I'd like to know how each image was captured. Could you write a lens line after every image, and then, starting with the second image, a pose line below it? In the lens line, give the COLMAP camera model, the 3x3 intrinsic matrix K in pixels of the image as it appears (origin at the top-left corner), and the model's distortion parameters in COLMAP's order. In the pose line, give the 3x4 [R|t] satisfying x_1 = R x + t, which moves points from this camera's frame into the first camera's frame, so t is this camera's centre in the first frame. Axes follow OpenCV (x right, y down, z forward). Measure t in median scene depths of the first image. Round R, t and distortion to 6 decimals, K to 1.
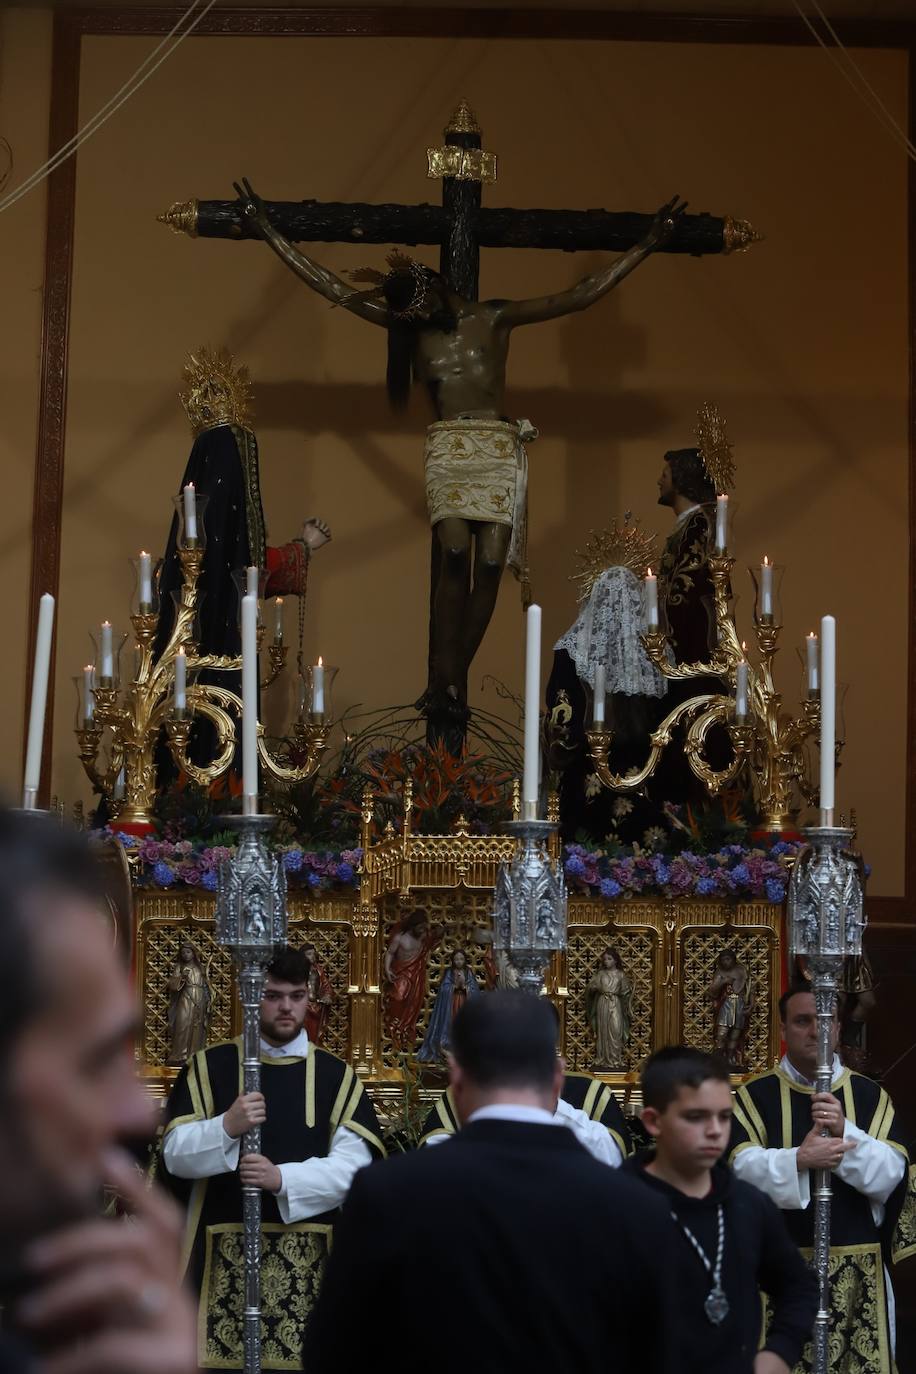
lens RADIAL K [[3290.3, 0, 459.8], [0, 3290.3, 712.1], [0, 0, 1]] dist [-0.228327, 0.404907]
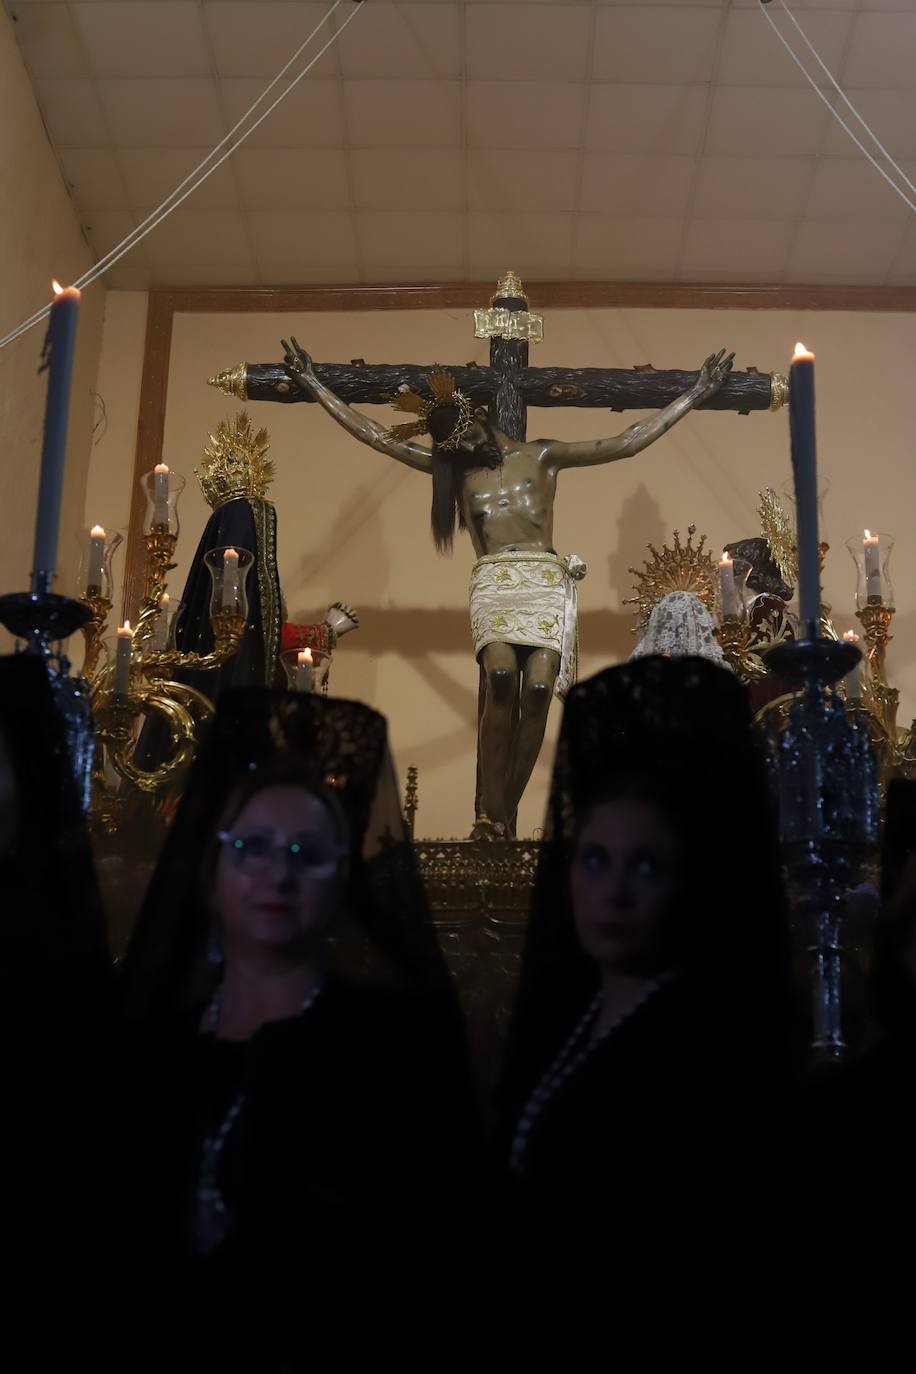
lens RADIAL K [[1994.7, 0, 458.0], [0, 1994.7, 687.0], [0, 0, 1]] dist [-0.095865, -0.046403]
pose [[0.998925, -0.009503, -0.045382, 0.012540], [-0.001041, 0.973926, -0.226863, 0.085549], [0.046355, 0.226666, 0.972869, 0.454460]]
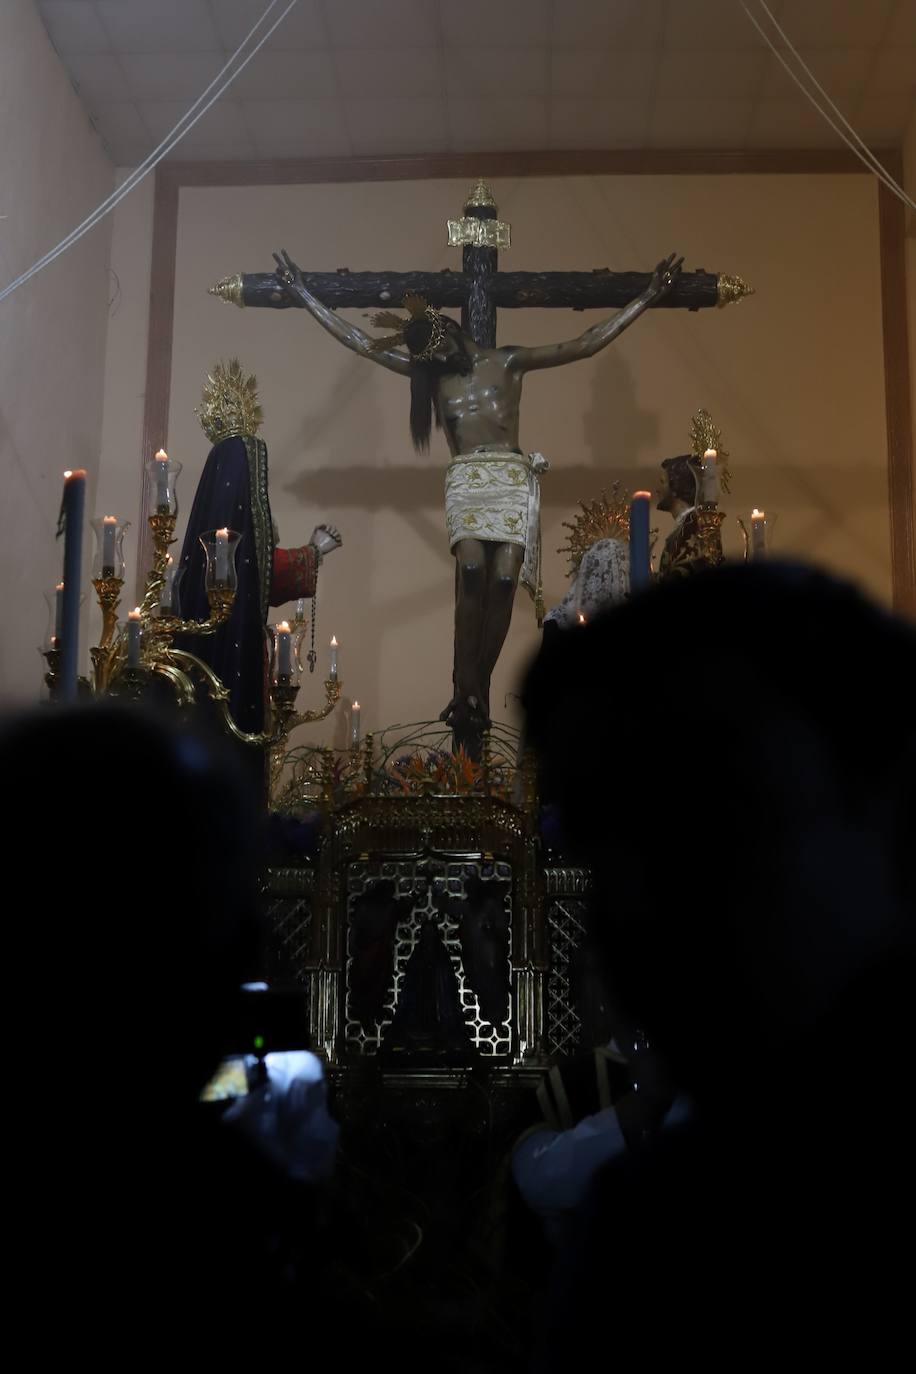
lens RADIAL K [[1994.7, 0, 458.0], [0, 1994.7, 687.0], [0, 0, 1]] dist [-0.095865, -0.046403]
pose [[0.997476, -0.020004, -0.068122, 0.038654], [0.014460, 0.996615, -0.080931, 0.042955], [0.069511, 0.079742, 0.994389, 0.363355]]
